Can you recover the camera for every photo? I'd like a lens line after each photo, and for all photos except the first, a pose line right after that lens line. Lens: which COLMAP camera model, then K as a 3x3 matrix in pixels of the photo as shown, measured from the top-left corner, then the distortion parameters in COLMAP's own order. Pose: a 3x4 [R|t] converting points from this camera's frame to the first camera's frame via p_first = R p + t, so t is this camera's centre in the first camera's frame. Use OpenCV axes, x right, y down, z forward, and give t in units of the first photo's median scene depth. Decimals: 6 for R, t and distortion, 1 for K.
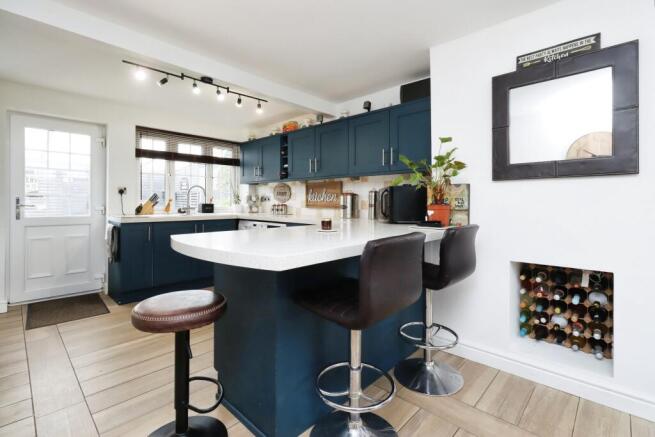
lens RADIAL K [[302.1, 0, 329.7], [0, 302.1, 204.6], [0, 0, 1]] dist [0.001572, -0.000325]
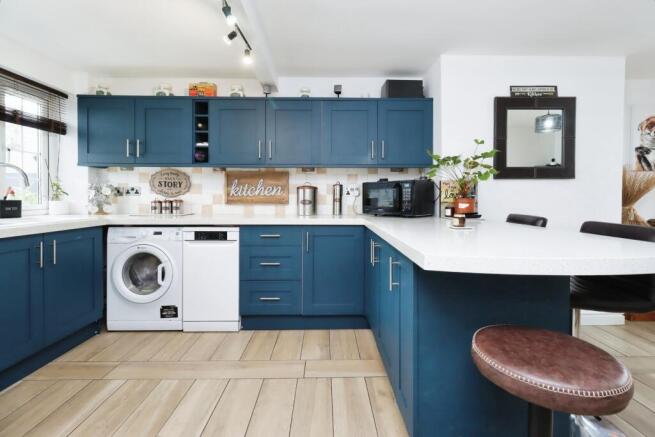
lens RADIAL K [[302.1, 0, 329.7], [0, 302.1, 204.6], [0, 0, 1]] dist [0.001572, -0.000325]
pose [[0.718251, -0.012636, 0.695669, -0.755064], [0.006137, 0.999911, 0.011825, 0.008236], [-0.695757, -0.004224, 0.718265, 0.515726]]
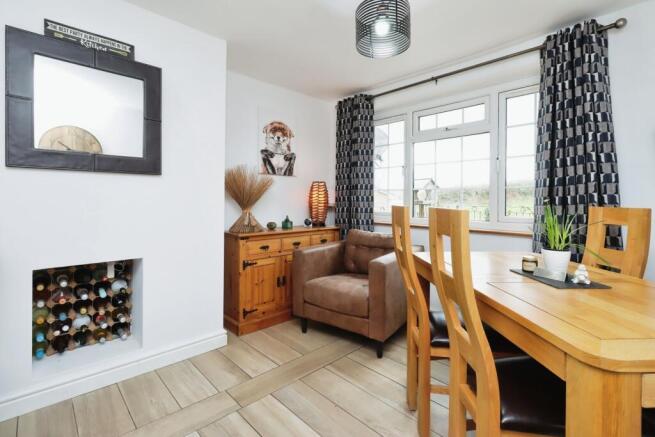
lens RADIAL K [[304.4, 0, 334.4], [0, 304.4, 201.3], [0, 0, 1]] dist [0.001092, -0.000233]
pose [[0.038750, -0.002391, 0.999246, -0.151464], [-0.006535, 0.999975, 0.002646, -0.001283], [-0.999228, -0.006633, 0.038733, 0.157175]]
